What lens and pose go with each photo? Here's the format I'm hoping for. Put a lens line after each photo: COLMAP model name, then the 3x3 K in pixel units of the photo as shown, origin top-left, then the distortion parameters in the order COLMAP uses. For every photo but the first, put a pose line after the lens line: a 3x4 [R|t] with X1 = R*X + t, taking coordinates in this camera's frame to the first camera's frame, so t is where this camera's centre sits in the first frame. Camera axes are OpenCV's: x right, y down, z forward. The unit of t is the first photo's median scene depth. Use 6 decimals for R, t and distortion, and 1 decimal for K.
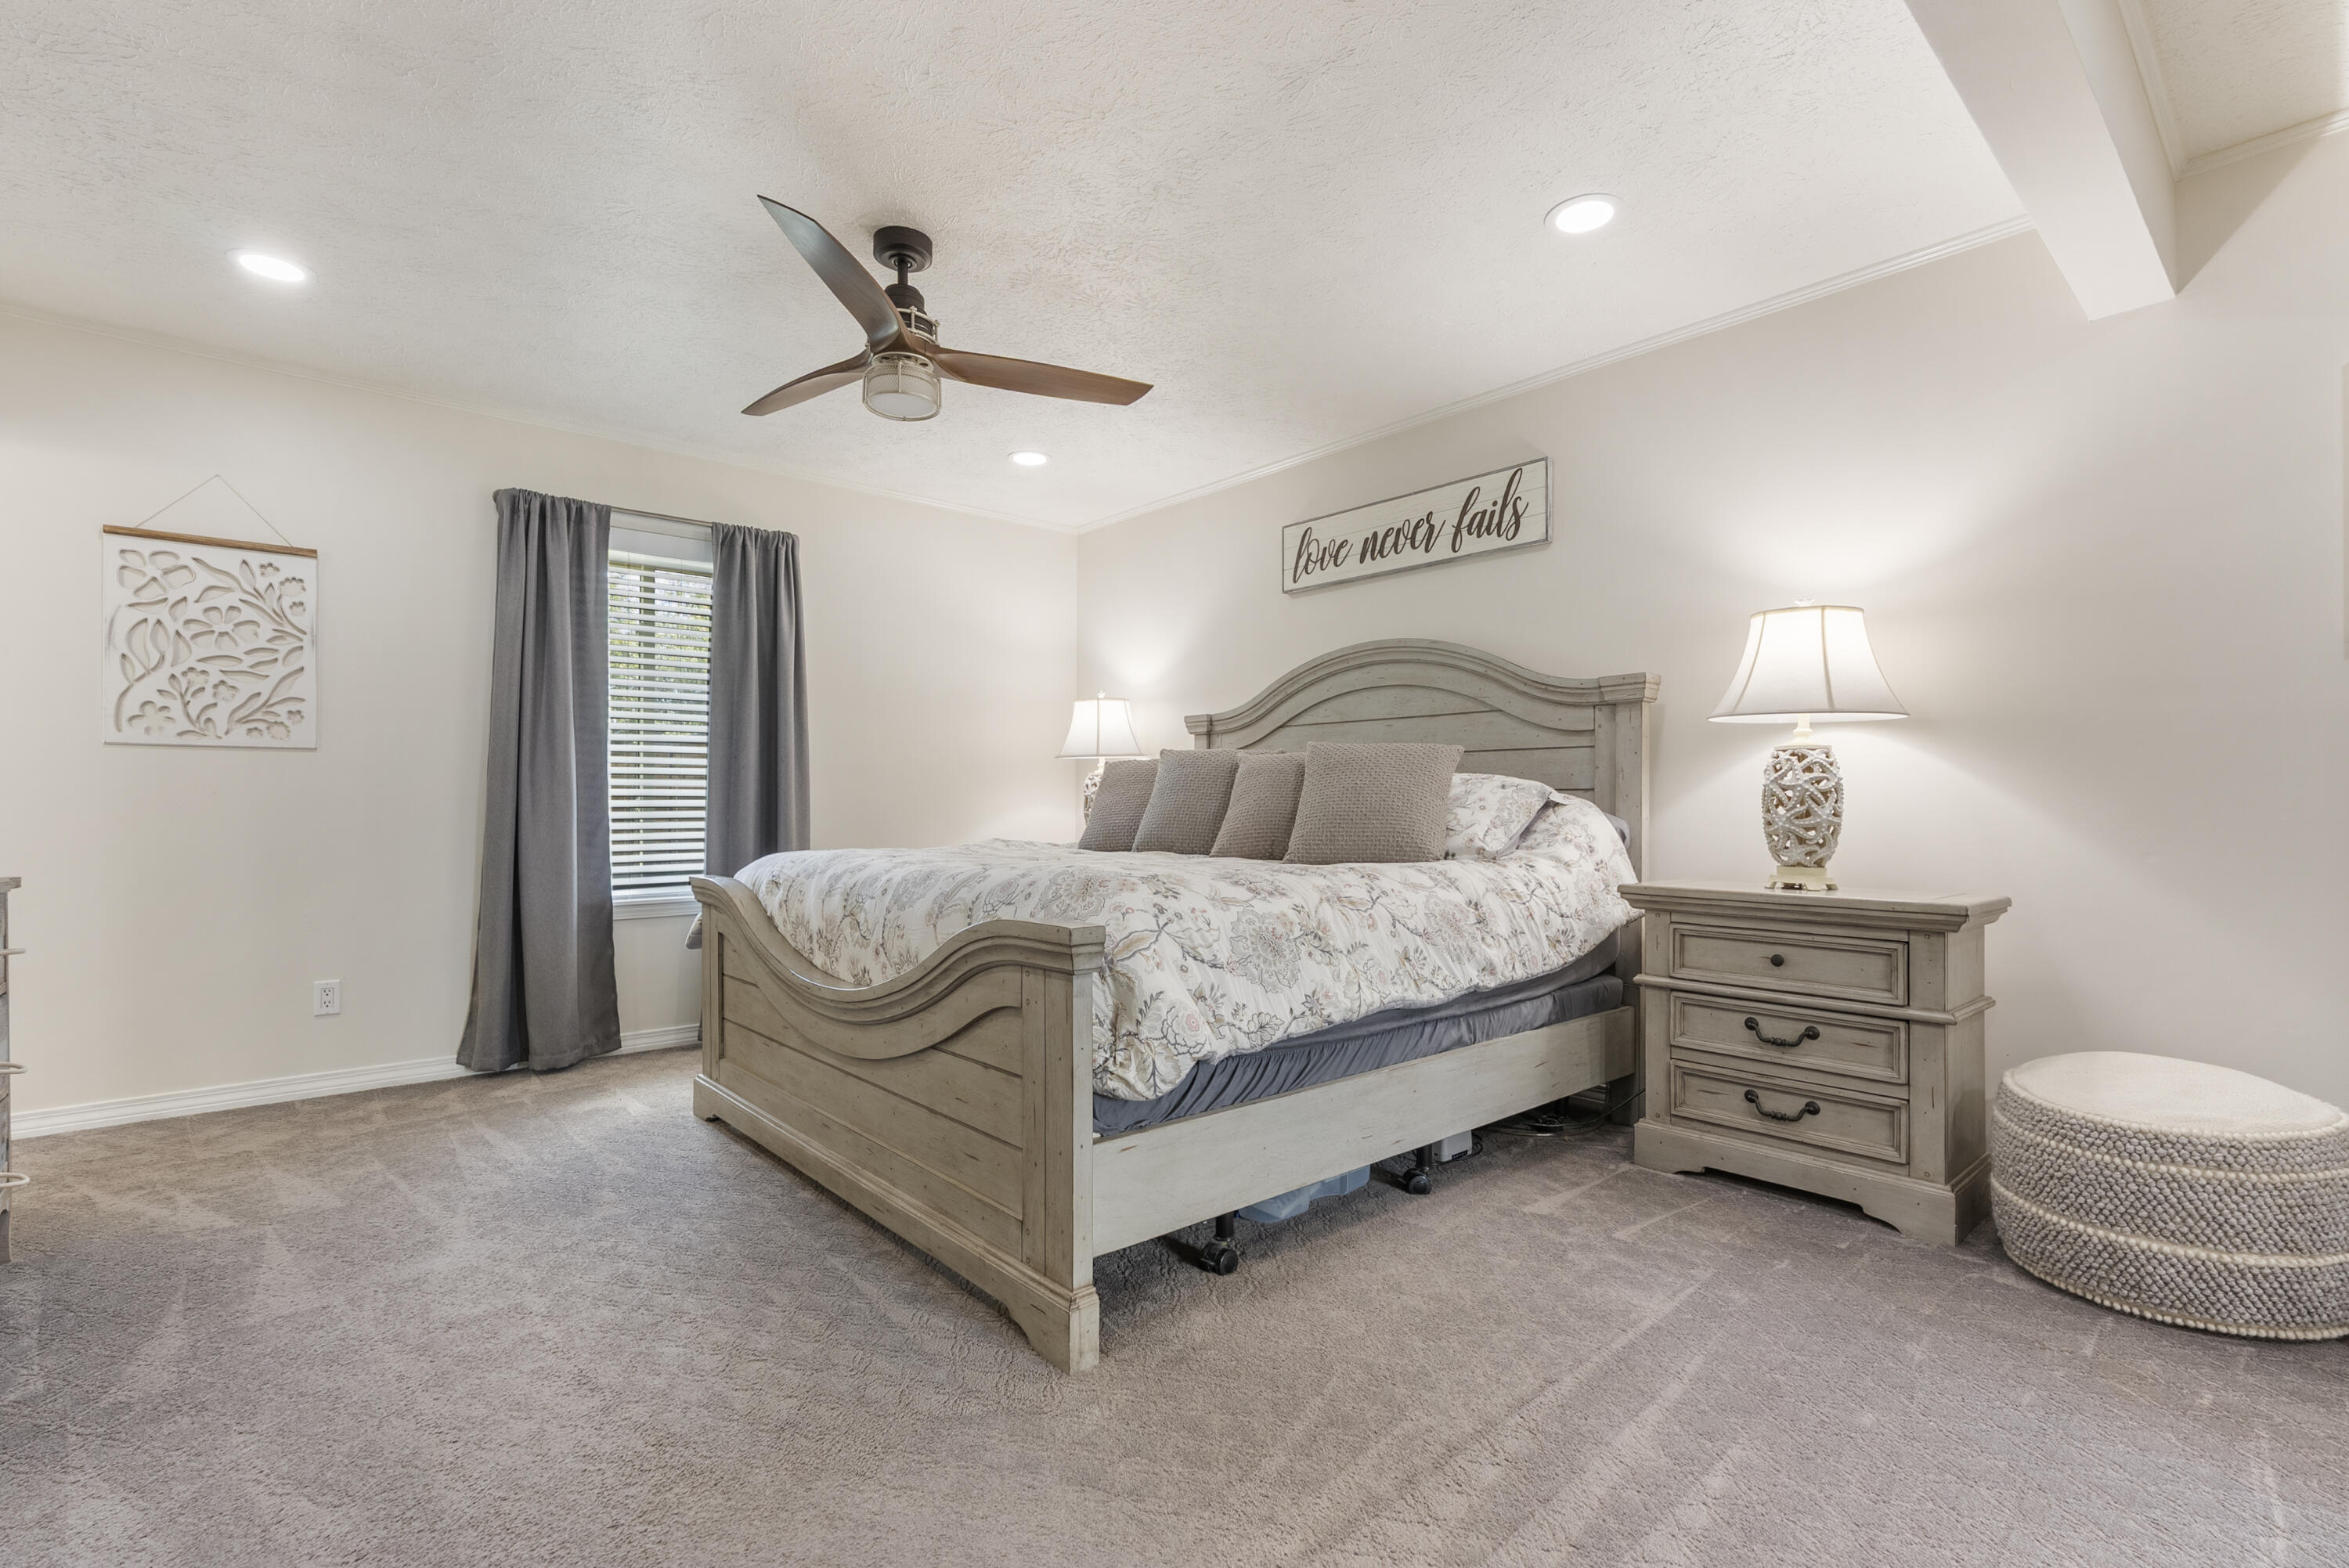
lens RADIAL K [[1069.1, 0, 1167.4], [0, 1069.1, 794.8], [0, 0, 1]] dist [-0.001418, 0.000278]
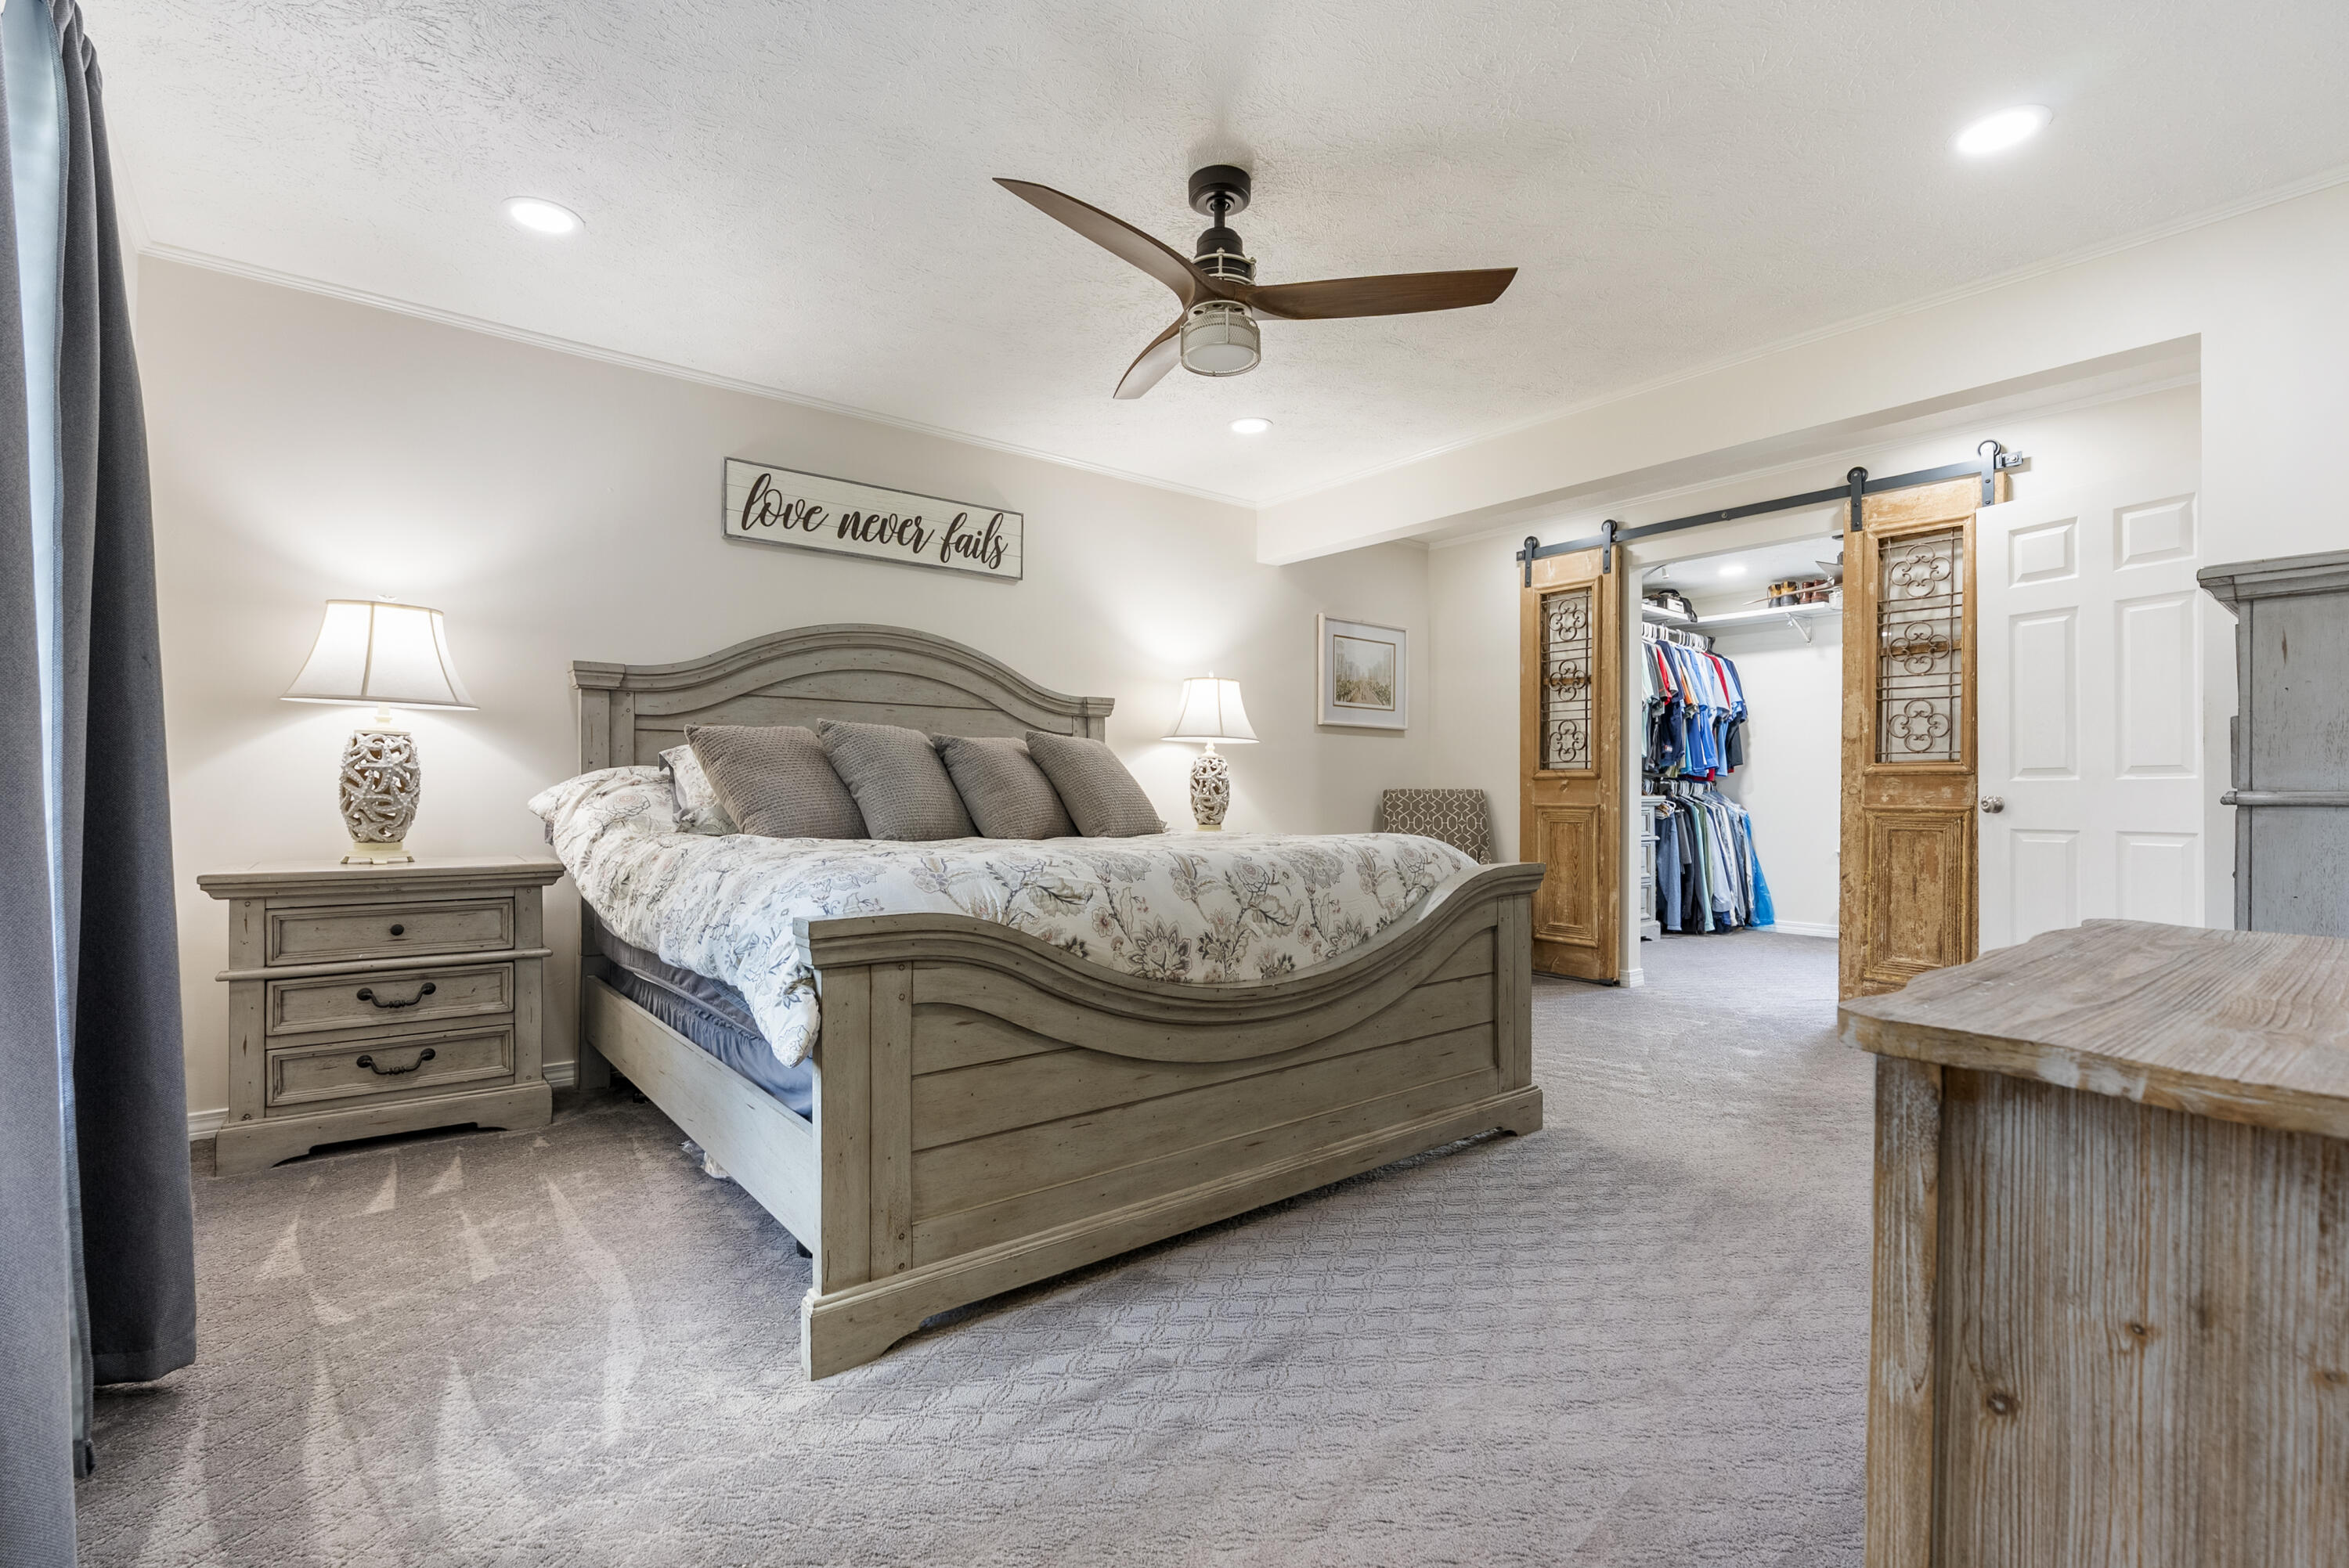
lens RADIAL K [[1069.1, 0, 1167.4], [0, 1069.1, 794.8], [0, 0, 1]] dist [-0.001418, 0.000278]
pose [[0.048519, -0.003172, 0.998817, -0.836203], [-0.014232, 0.999891, 0.003866, 0.009180], [-0.998721, -0.014403, 0.048469, 0.705300]]
